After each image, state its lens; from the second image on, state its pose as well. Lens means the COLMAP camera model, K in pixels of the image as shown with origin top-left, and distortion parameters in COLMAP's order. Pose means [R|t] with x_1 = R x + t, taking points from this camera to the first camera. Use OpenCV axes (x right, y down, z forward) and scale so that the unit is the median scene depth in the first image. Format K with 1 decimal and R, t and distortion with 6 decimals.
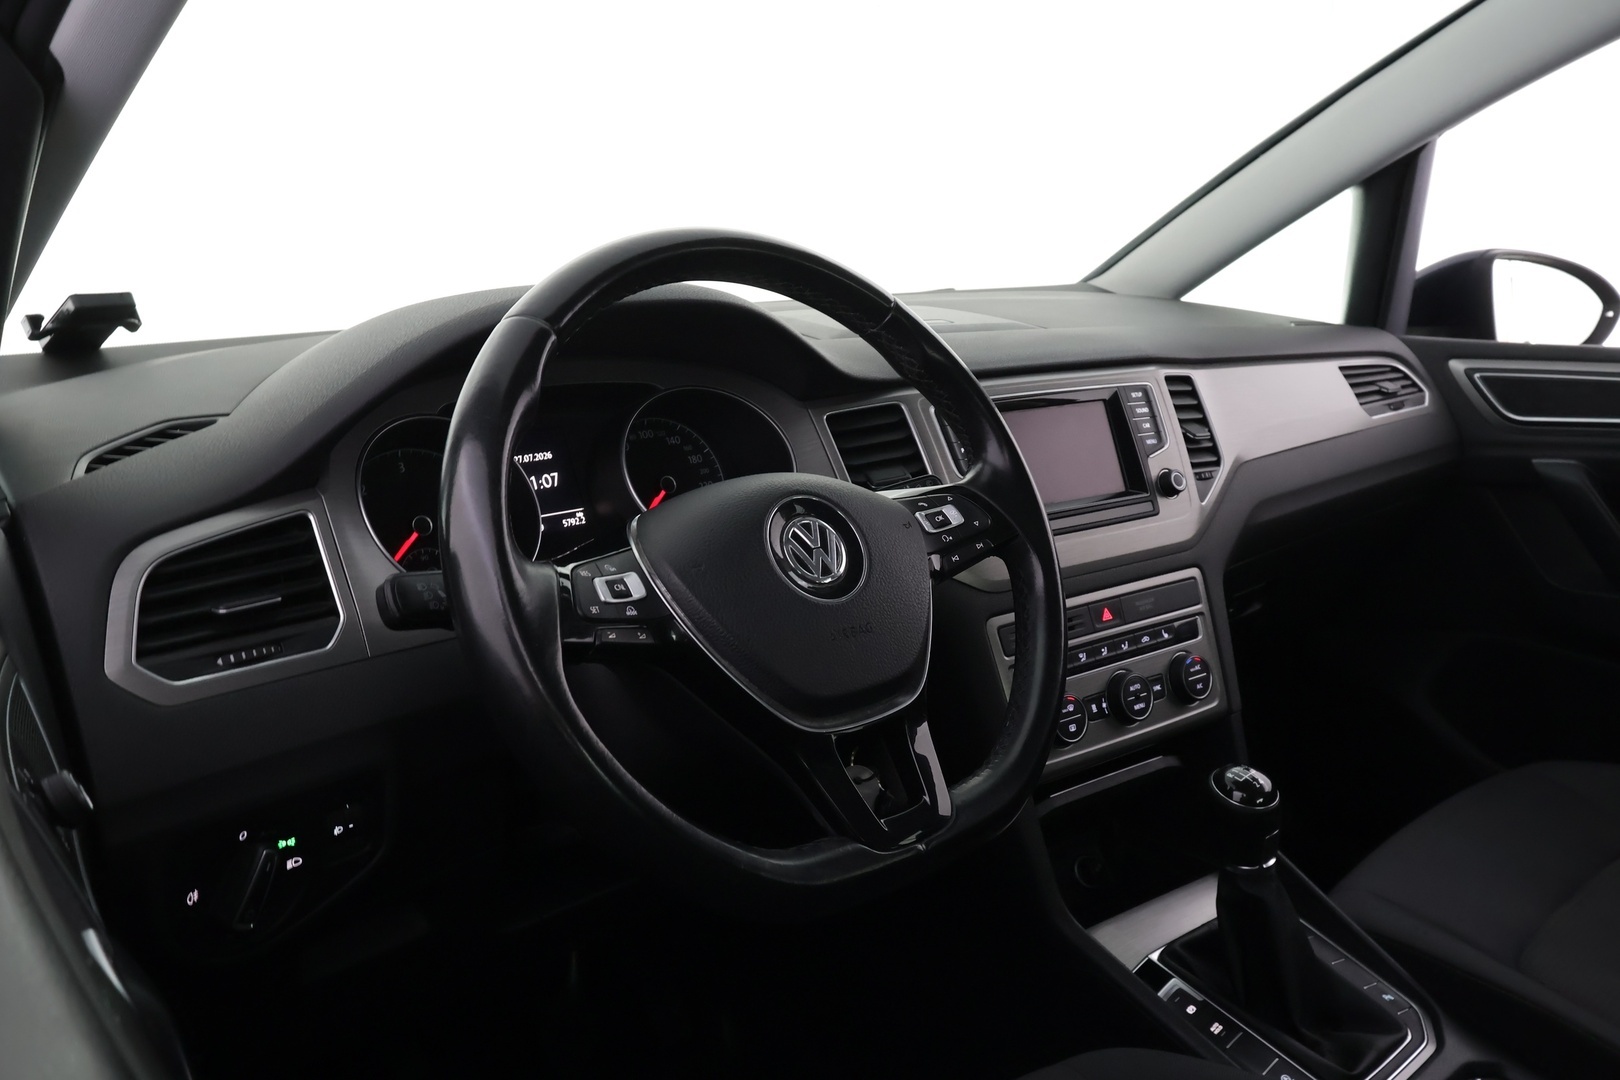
lens RADIAL K [[1286.5, 0, 760.1], [0, 1286.5, 544.8], [0, 0, 1]] dist [-0.001419, 0.006527]
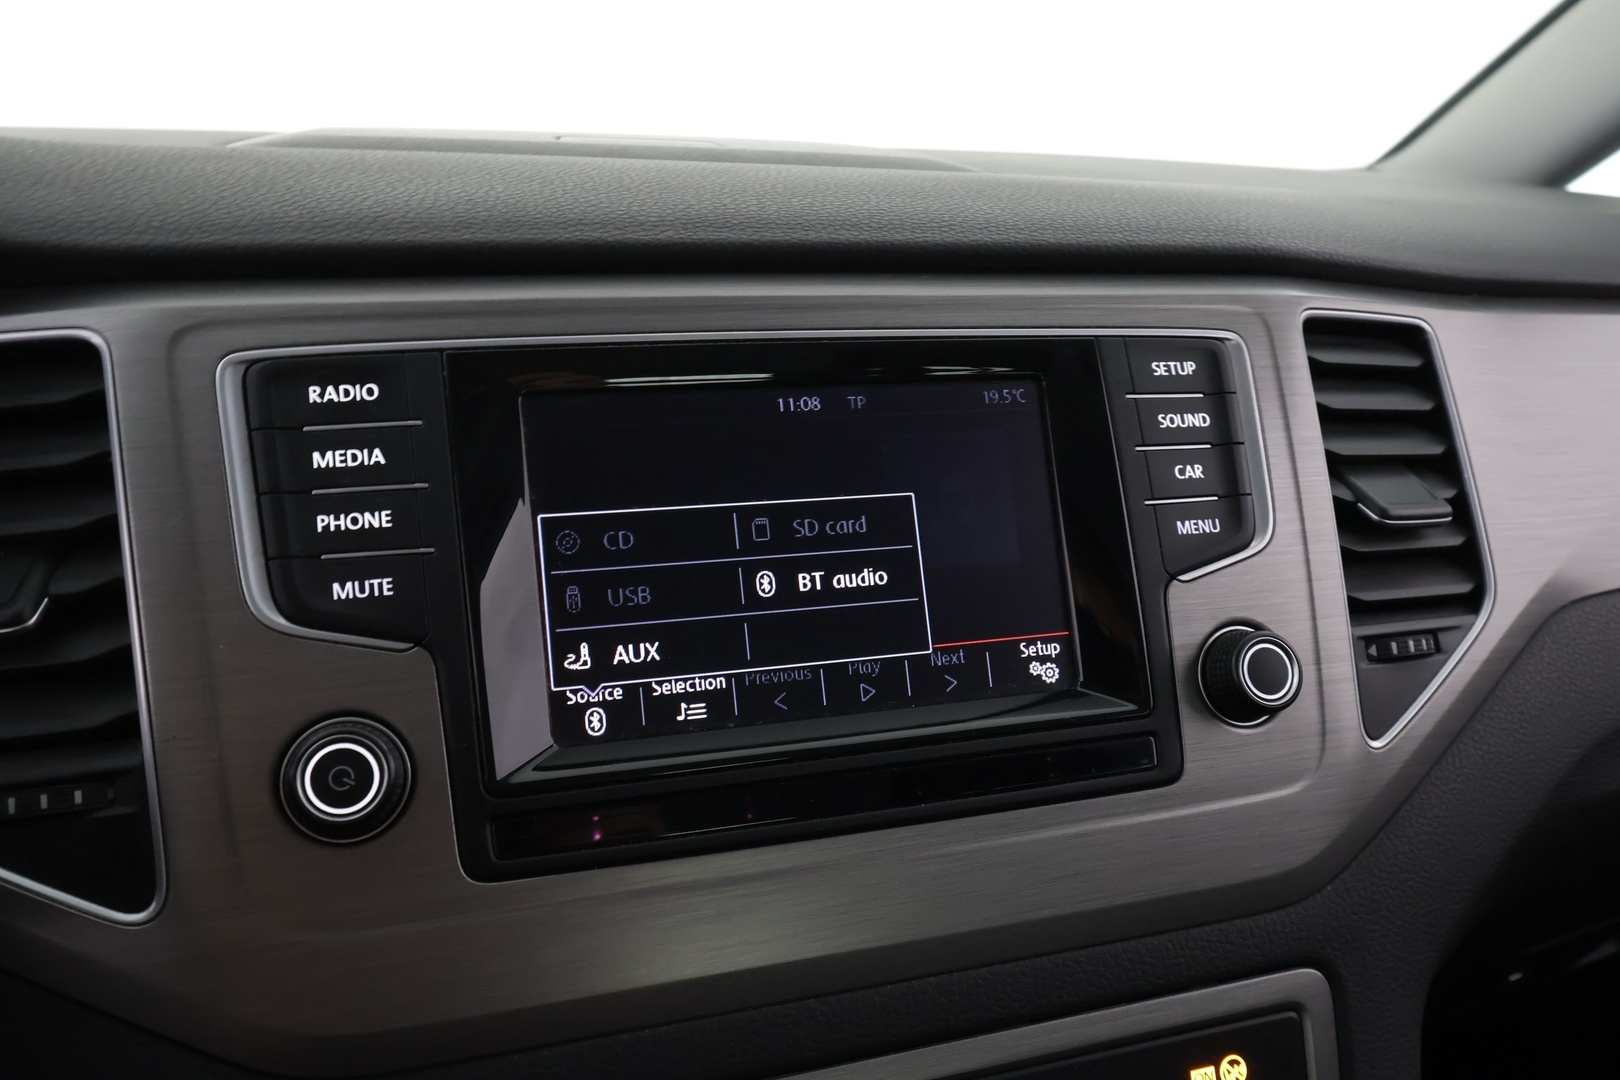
lens RADIAL K [[1286.5, 0, 815.5], [0, 1286.5, 534.0], [0, 0, 1]] dist [-0.001419, 0.006527]
pose [[0.957572, 0.095170, -0.272026, 0.300607], [-0.088089, 0.995382, 0.038154, -0.082160], [0.274400, -0.012573, 0.961533, 0.685912]]
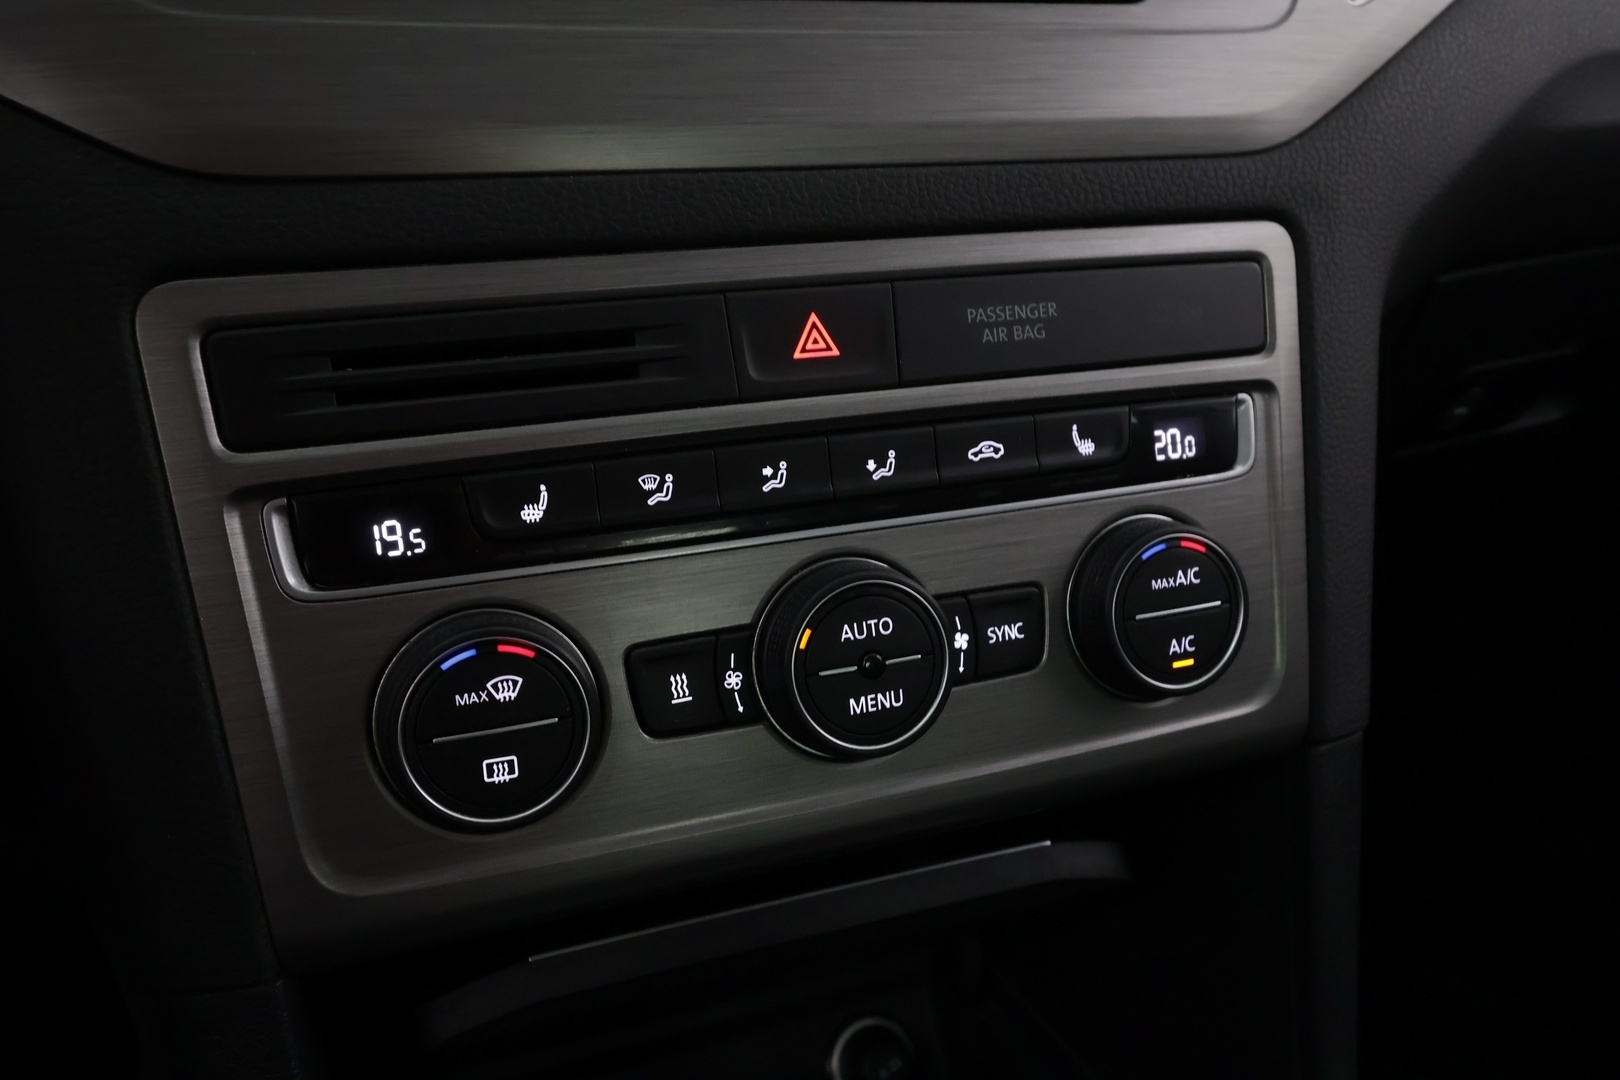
lens RADIAL K [[1286.5, 0, 817.5], [0, 1286.5, 541.3], [0, 0, 1]] dist [-0.001419, 0.006527]
pose [[0.971871, 0.128085, -0.197638, 0.306297], [-0.093188, 0.979832, 0.176763, 0.045585], [0.216293, -0.153373, 0.964206, 0.698401]]
